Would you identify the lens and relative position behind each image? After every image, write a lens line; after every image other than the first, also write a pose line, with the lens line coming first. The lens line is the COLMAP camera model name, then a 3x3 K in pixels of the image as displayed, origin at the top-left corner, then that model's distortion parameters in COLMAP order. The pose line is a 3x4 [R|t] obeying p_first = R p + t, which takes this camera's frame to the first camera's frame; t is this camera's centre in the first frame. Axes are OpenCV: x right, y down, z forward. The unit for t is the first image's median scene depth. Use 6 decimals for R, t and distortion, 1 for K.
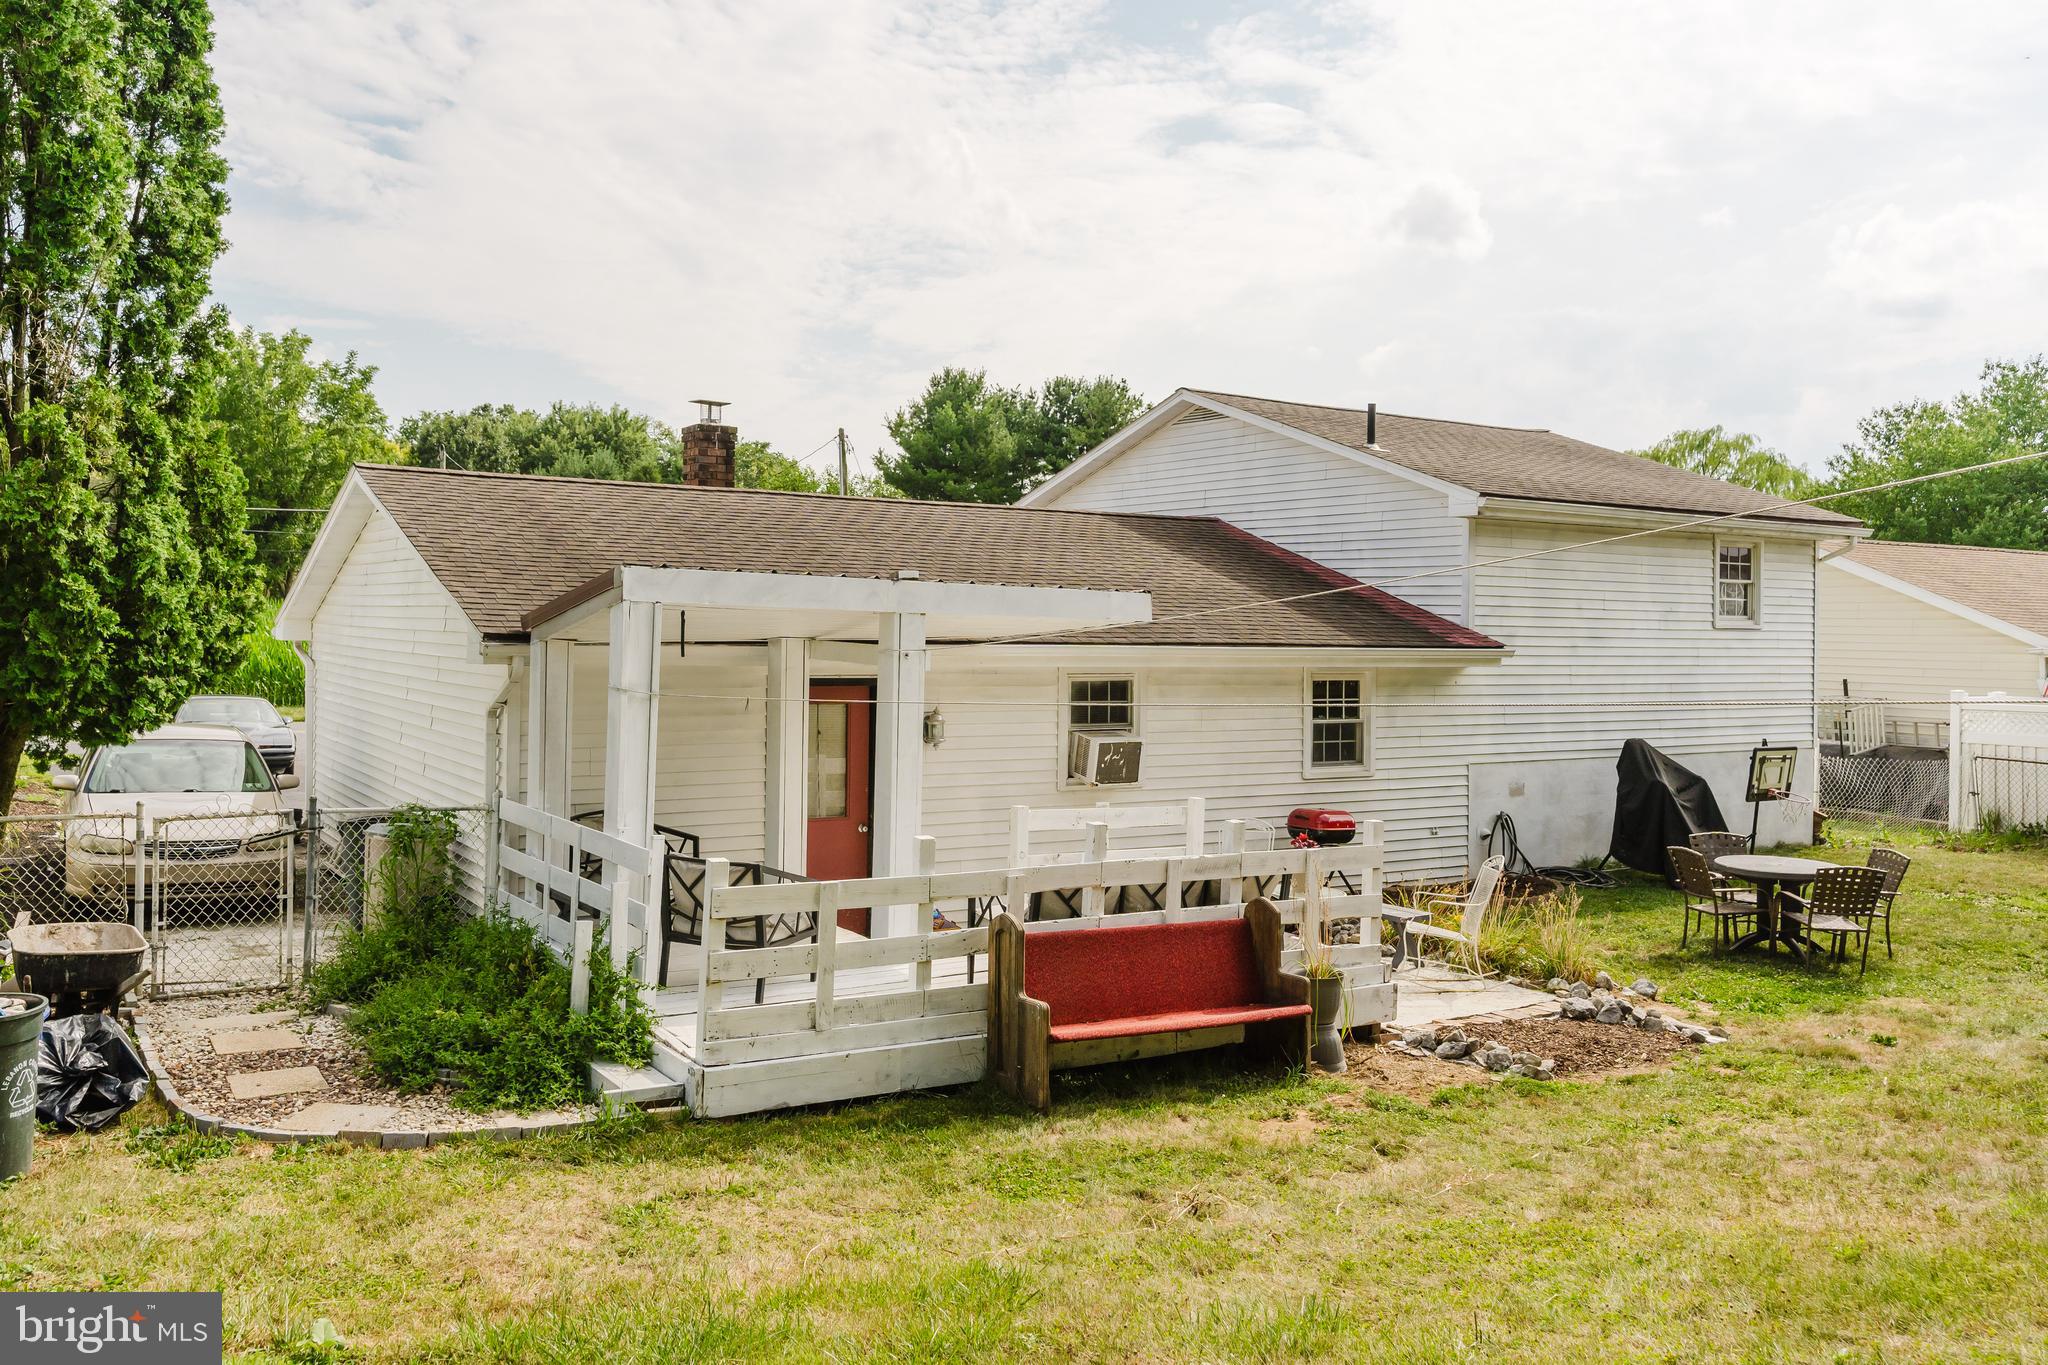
lens RADIAL K [[1500.3, 0, 1019.3], [0, 1500.3, 583.4], [0, 0, 1]] dist [0.040599, 0.000008]
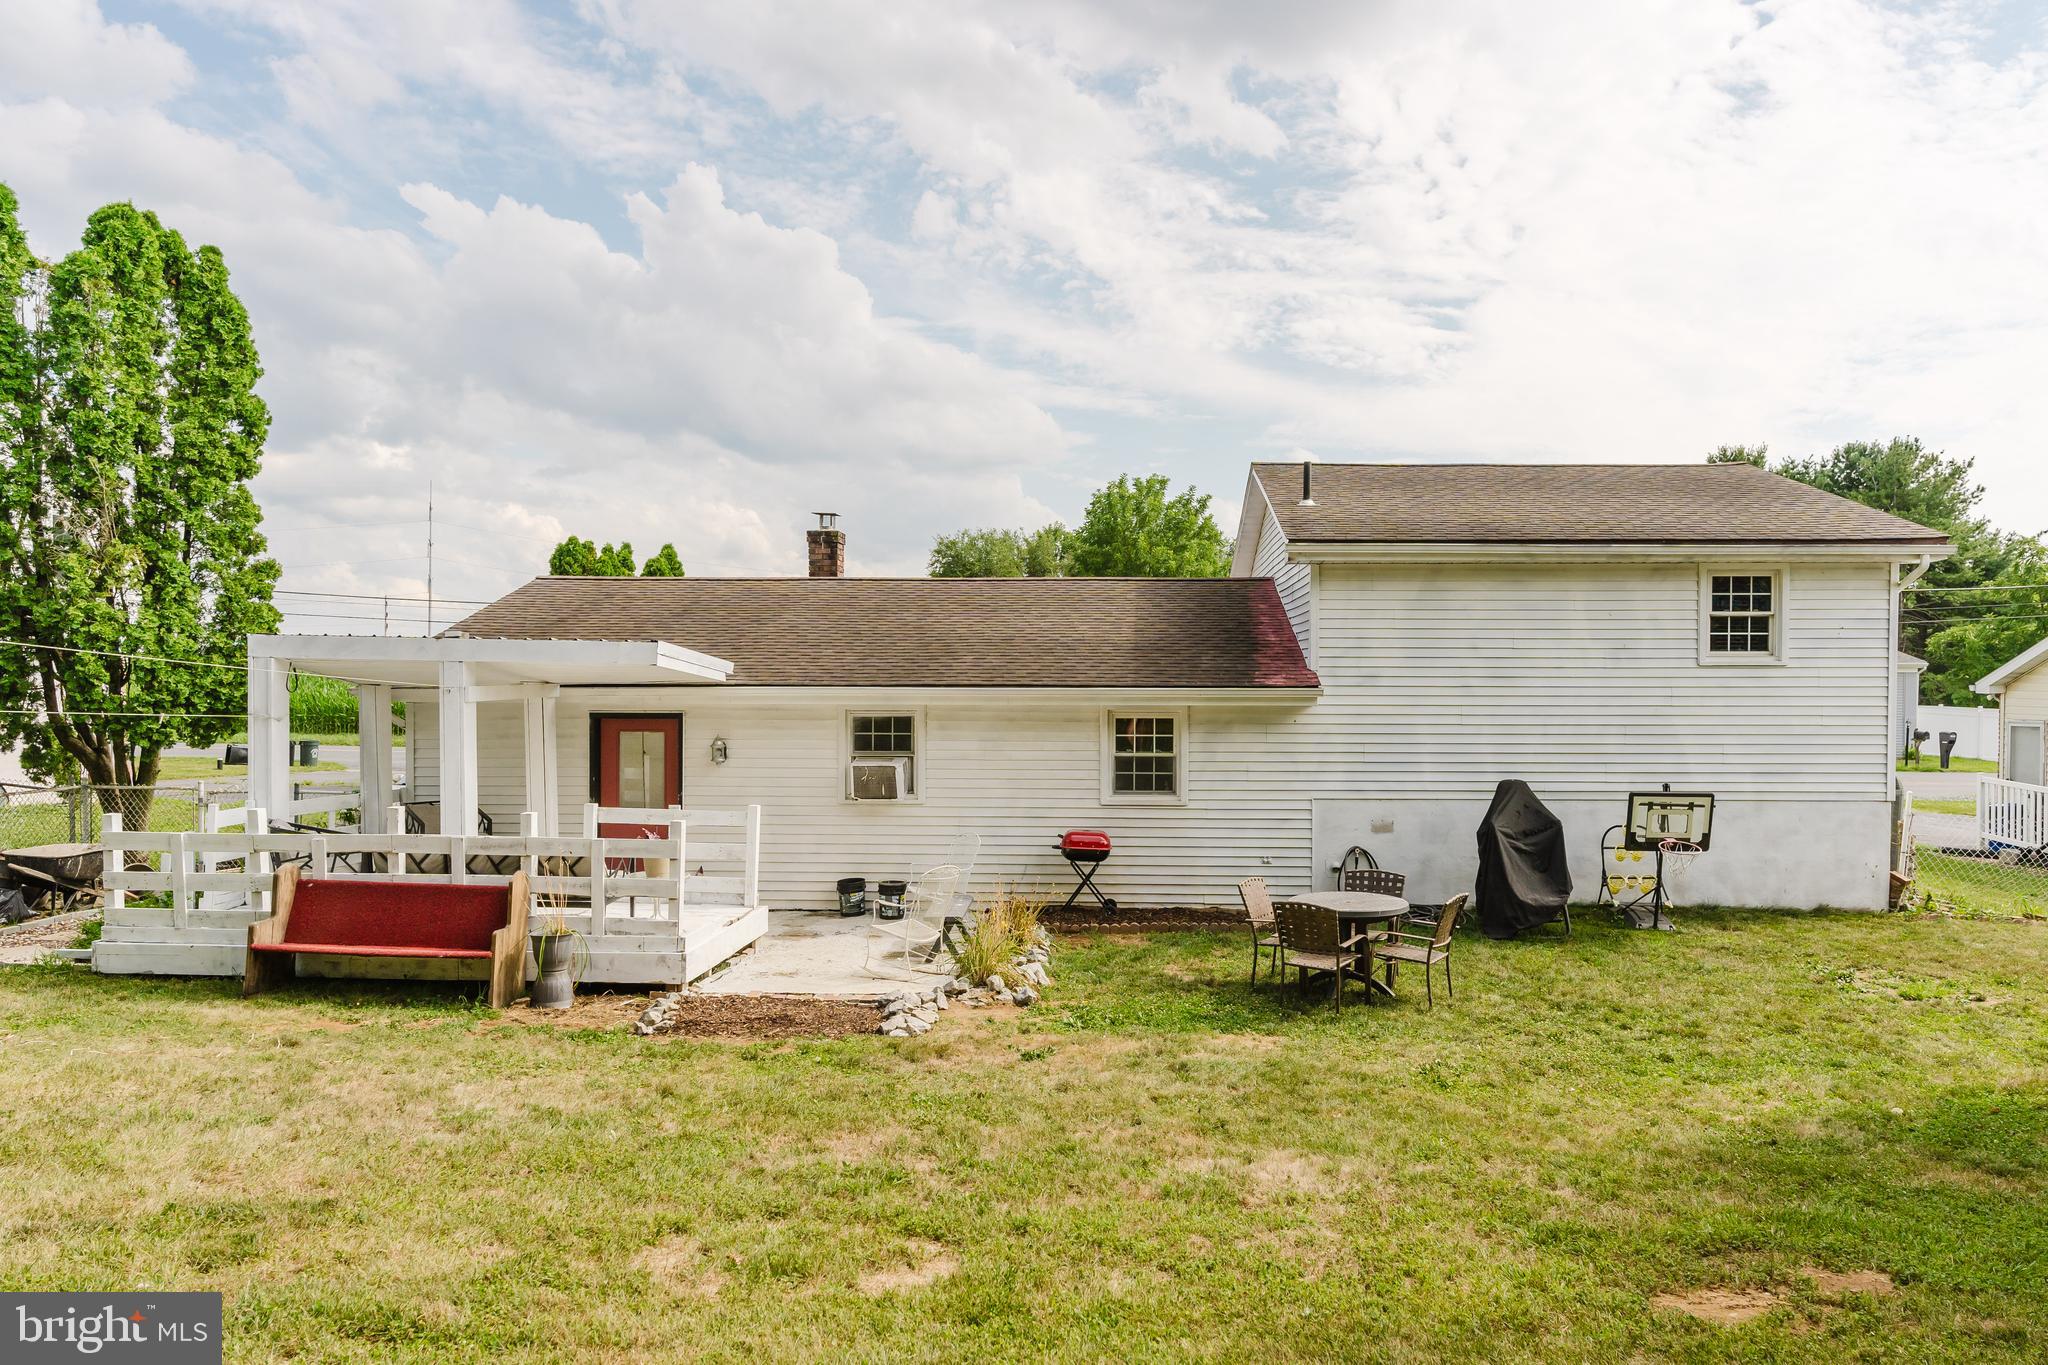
lens RADIAL K [[1240.6, 0, 1032.7], [0, 1240.6, 643.8], [0, 0, 1]] dist [0.006539, 0.001838]
pose [[0.854520, -0.031149, -0.518484, 0.607640], [0.025890, 0.999514, -0.017379, 0.023080], [0.518774, 0.001427, 0.854910, 0.168684]]
